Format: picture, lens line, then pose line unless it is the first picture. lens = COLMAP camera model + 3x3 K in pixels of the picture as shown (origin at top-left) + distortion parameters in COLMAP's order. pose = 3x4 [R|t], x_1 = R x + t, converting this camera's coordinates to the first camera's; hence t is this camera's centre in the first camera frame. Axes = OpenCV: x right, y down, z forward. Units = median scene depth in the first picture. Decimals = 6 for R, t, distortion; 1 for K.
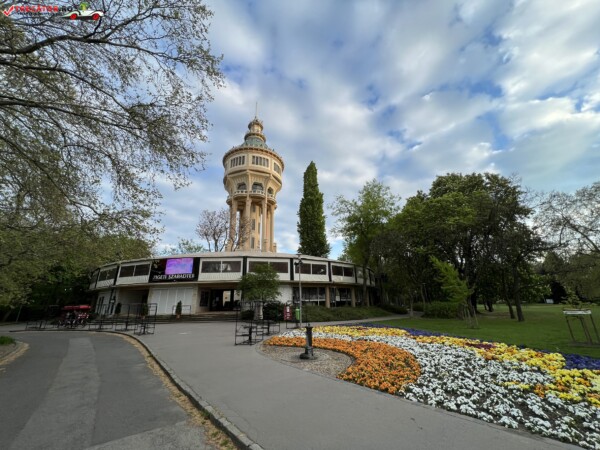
lens RADIAL K [[238.3, 0, 298.6], [0, 238.3, 224.3], [0, 0, 1]] dist [0.012756, -0.000048]
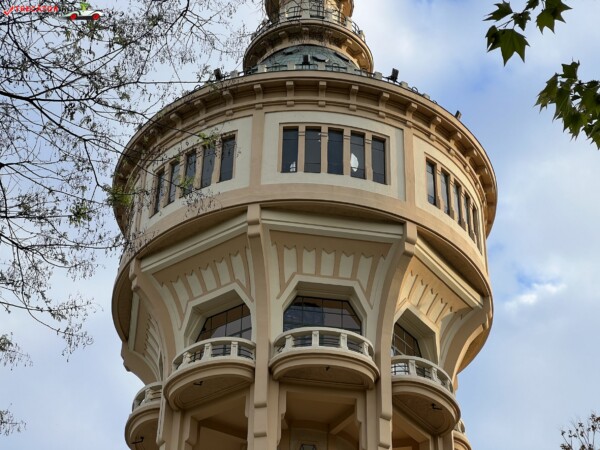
lens RADIAL K [[1342.6, 0, 300.0], [0, 1342.6, 225.0], [0, 0, 1]] dist [-0.252988, 7.066805]
pose [[0.969892, -0.117615, -0.213251, -0.003341], [0.036469, 0.935918, -0.350326, 0.081375], [0.240789, 0.332002, 0.912028, 0.222776]]
